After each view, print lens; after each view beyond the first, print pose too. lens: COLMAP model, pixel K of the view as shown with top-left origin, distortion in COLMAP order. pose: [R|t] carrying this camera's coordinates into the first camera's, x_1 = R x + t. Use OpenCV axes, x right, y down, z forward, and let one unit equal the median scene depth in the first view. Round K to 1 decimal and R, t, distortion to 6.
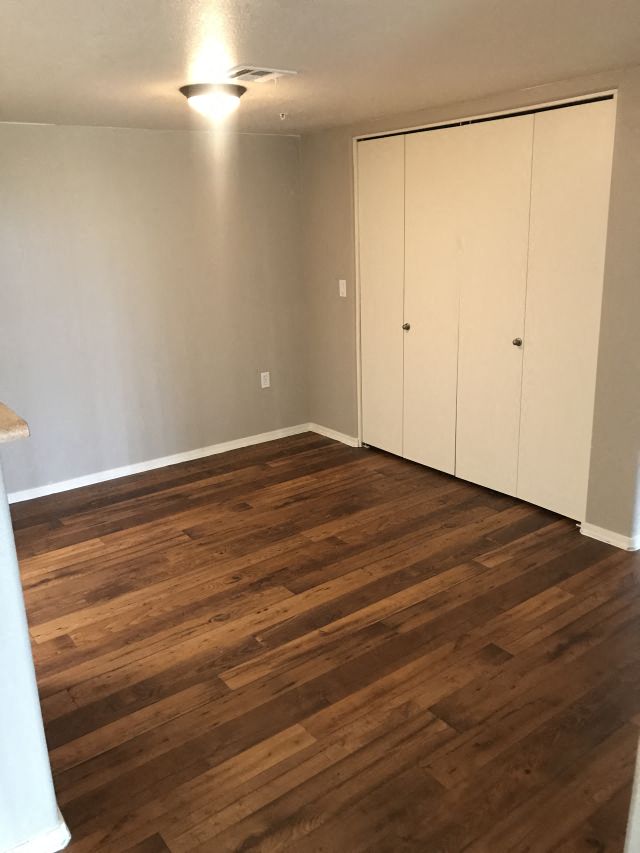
lens RADIAL K [[699.6, 0, 320.0], [0, 699.6, 426.5], [0, 0, 1]] dist [0.012447, 0.002675]
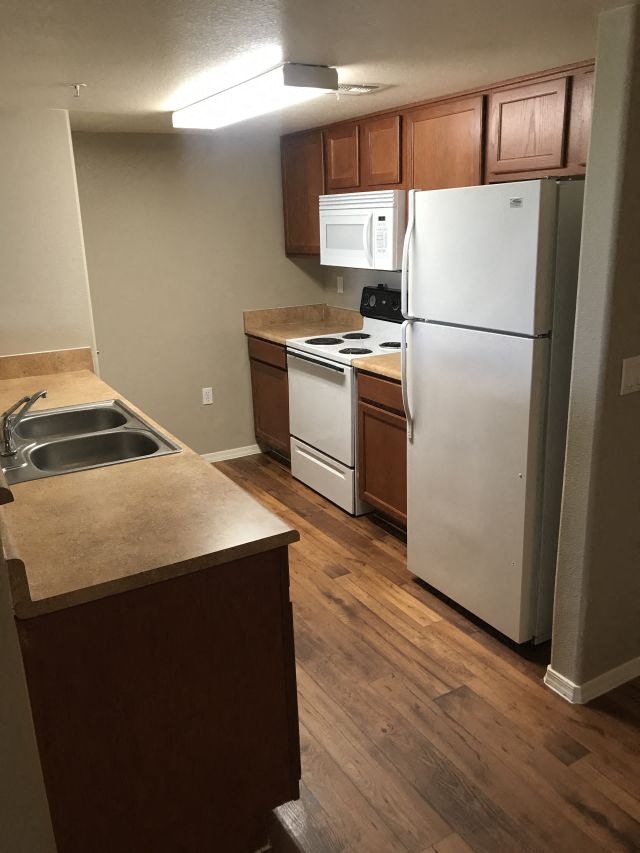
lens RADIAL K [[699.6, 0, 320.0], [0, 699.6, 426.5], [0, 0, 1]] dist [0.012447, 0.002675]
pose [[-0.104741, 0.332553, -0.937250, 1.140529], [-0.238856, 0.906436, 0.348312, -0.308475], [0.965390, 0.260350, -0.015509, 0.744150]]
